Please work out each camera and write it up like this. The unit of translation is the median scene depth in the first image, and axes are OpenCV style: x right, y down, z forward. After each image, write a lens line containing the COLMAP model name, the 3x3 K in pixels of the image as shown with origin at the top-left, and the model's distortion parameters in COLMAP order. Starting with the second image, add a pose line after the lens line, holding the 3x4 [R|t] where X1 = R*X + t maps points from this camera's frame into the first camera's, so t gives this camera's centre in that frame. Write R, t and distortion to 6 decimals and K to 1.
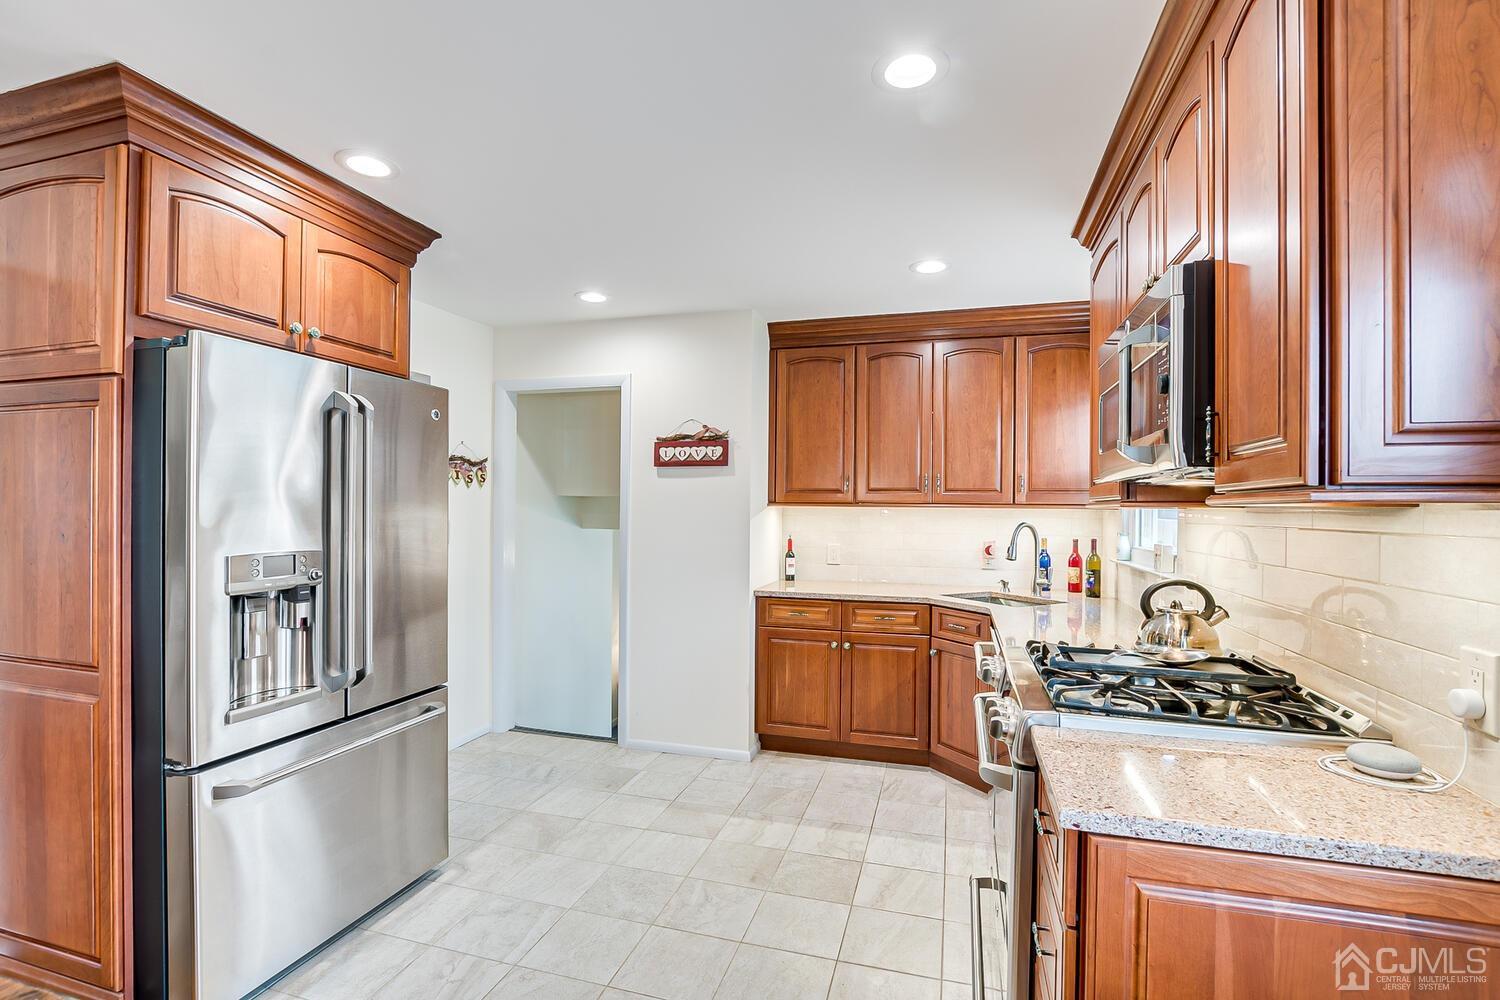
lens RADIAL K [[692.0, 0, 748.9], [0, 692.0, 512.0], [0, 0, 1]] dist [-0.022142, 0.001797]
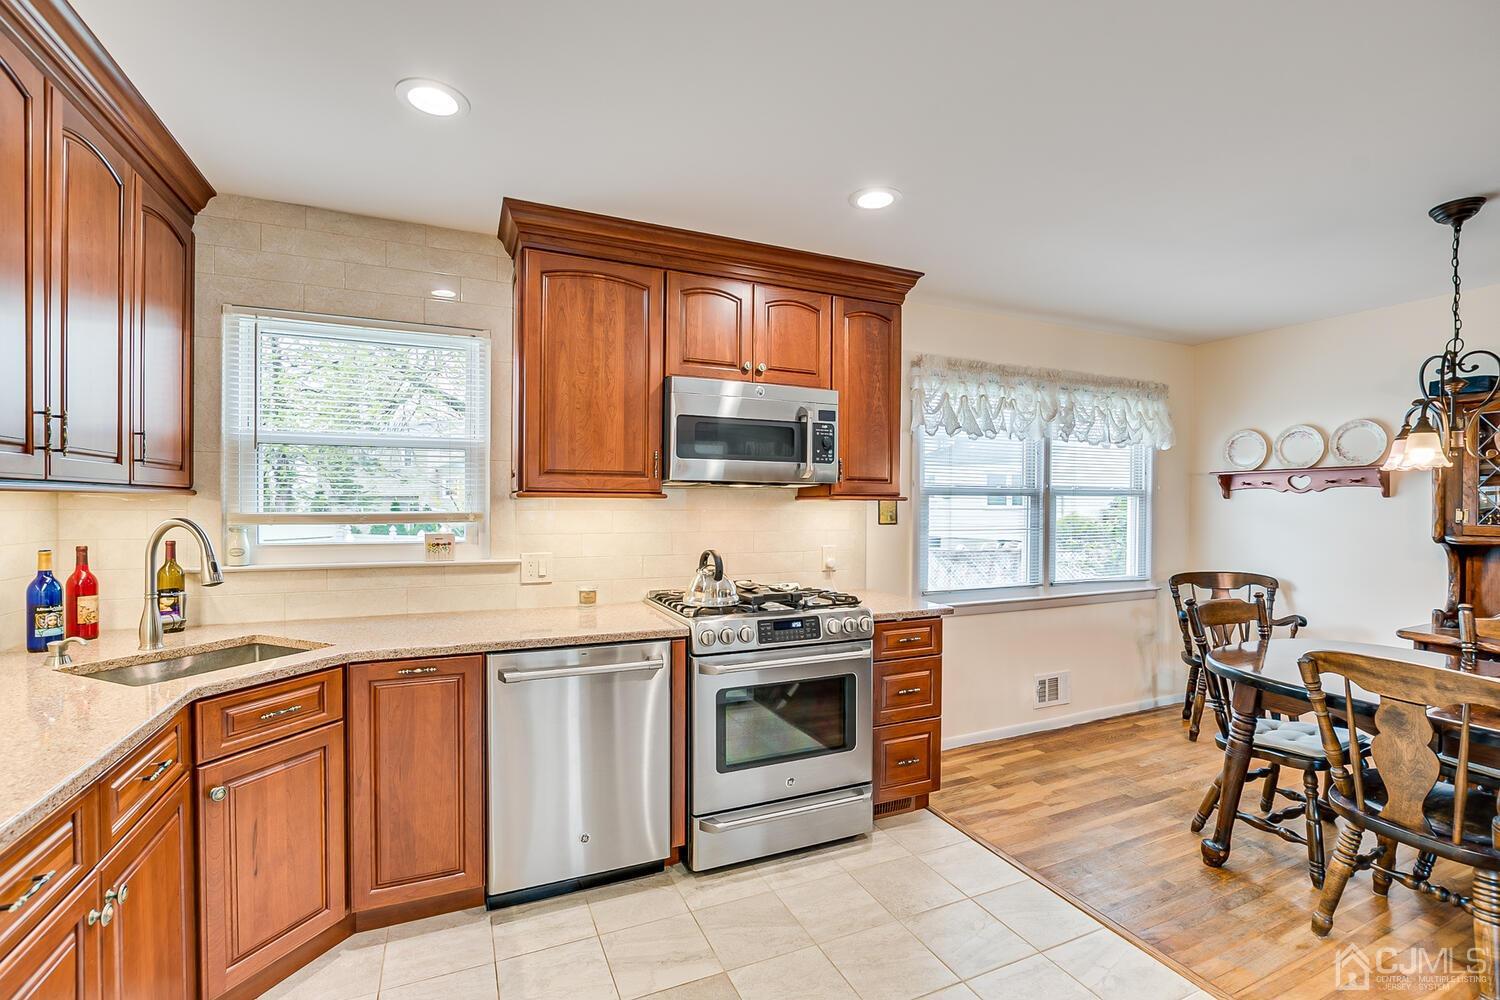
lens RADIAL K [[661.4, 0, 751.5], [0, 661.4, 509.2], [0, 0, 1]] dist [-0.023914, 0.004563]
pose [[-0.655110, -0.022727, 0.755191, -0.320102], [-0.010287, 0.999723, 0.021163, -0.008775], [-0.755463, 0.006095, -0.655163, 1.030119]]
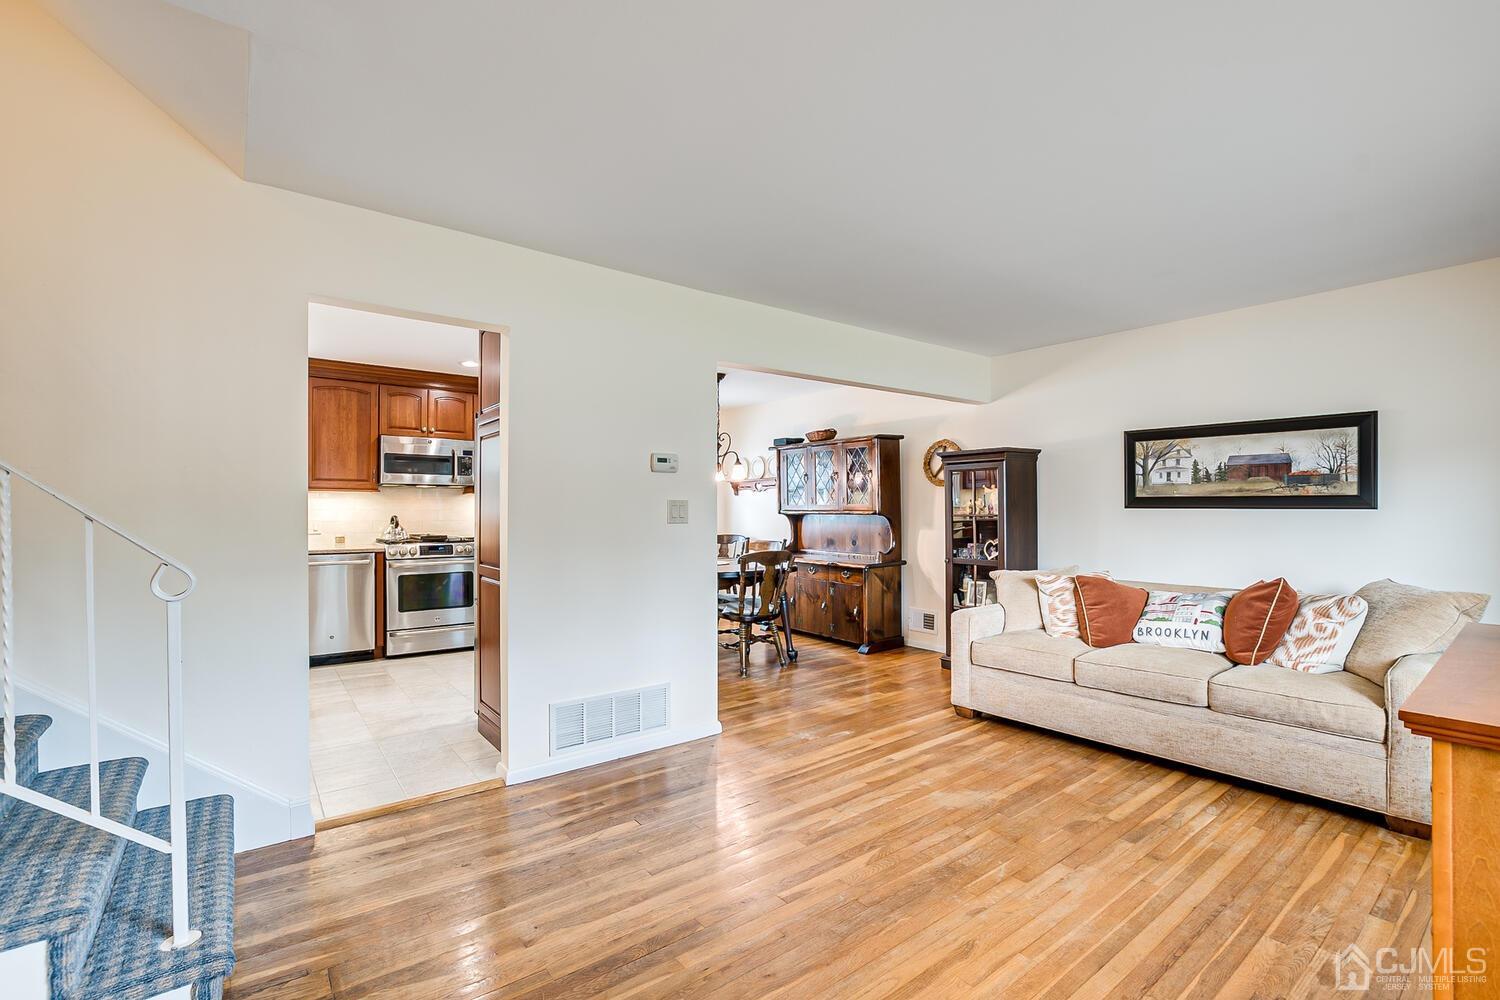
lens RADIAL K [[661.4, 0, 748.2], [0, 661.4, 510.9], [0, 0, 1]] dist [-0.023914, 0.004563]
pose [[-0.811935, -0.011173, 0.583641, -1.360280], [-0.007557, 0.999934, 0.008630, 0.021831], [-0.583699, 0.002597, -0.811966, 1.386978]]
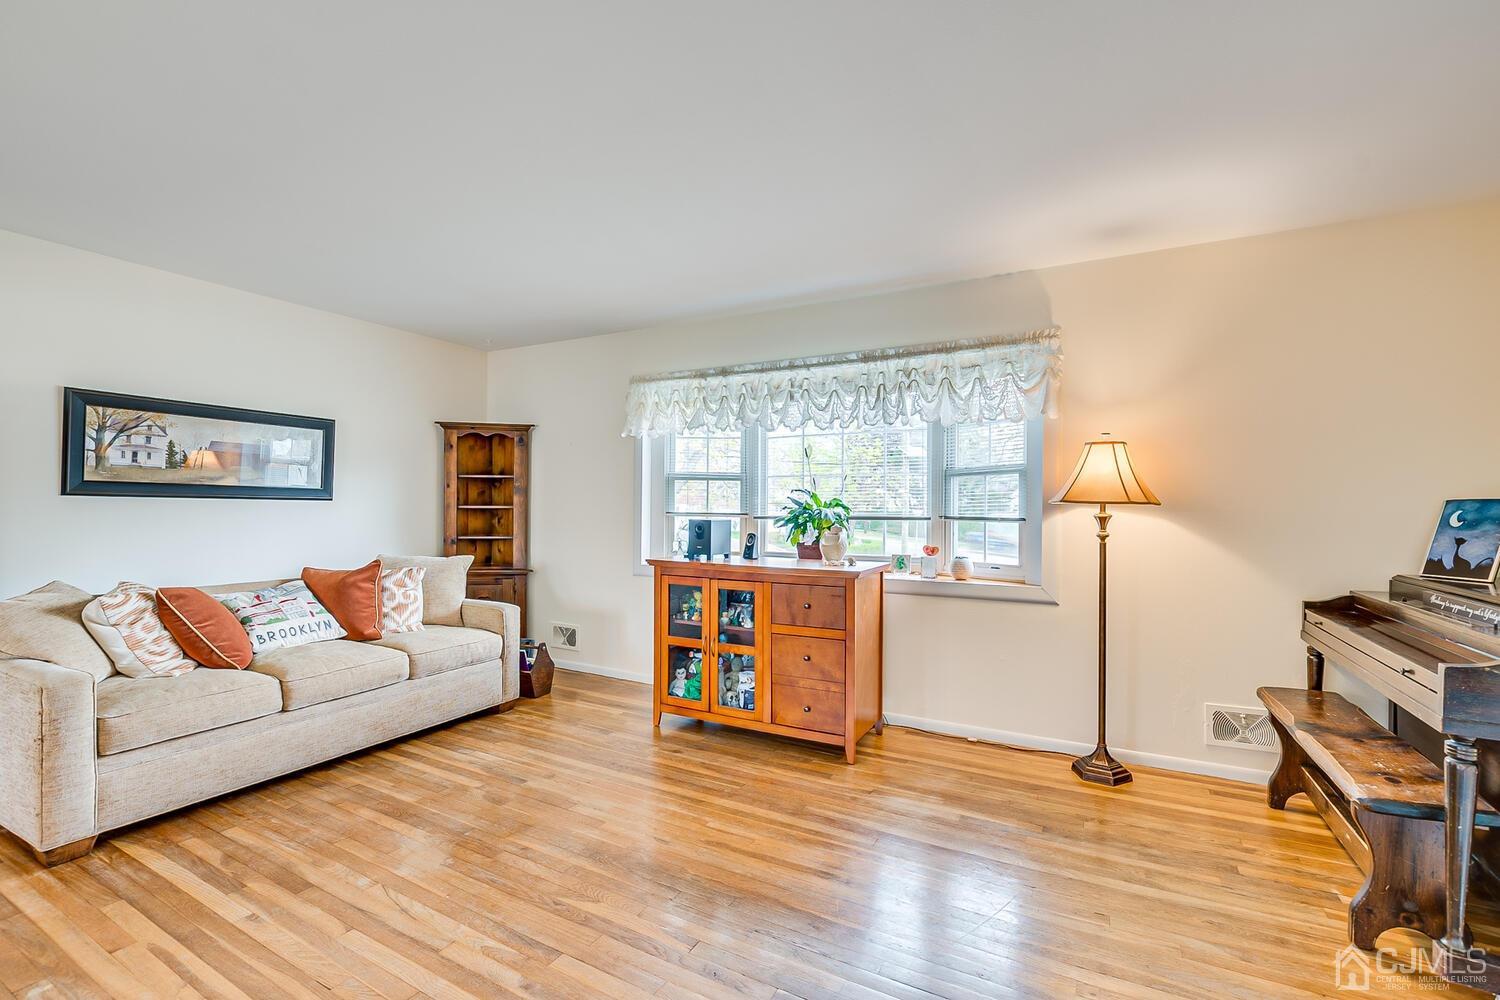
lens RADIAL K [[661.4, 0, 744.6], [0, 661.4, 509.0], [0, 0, 1]] dist [-0.023914, 0.004563]
pose [[-0.214070, -0.011679, -0.976749, -0.519665], [-0.013810, 0.999865, -0.008929, 0.036361], [0.976721, 0.011578, -0.214202, 1.024539]]
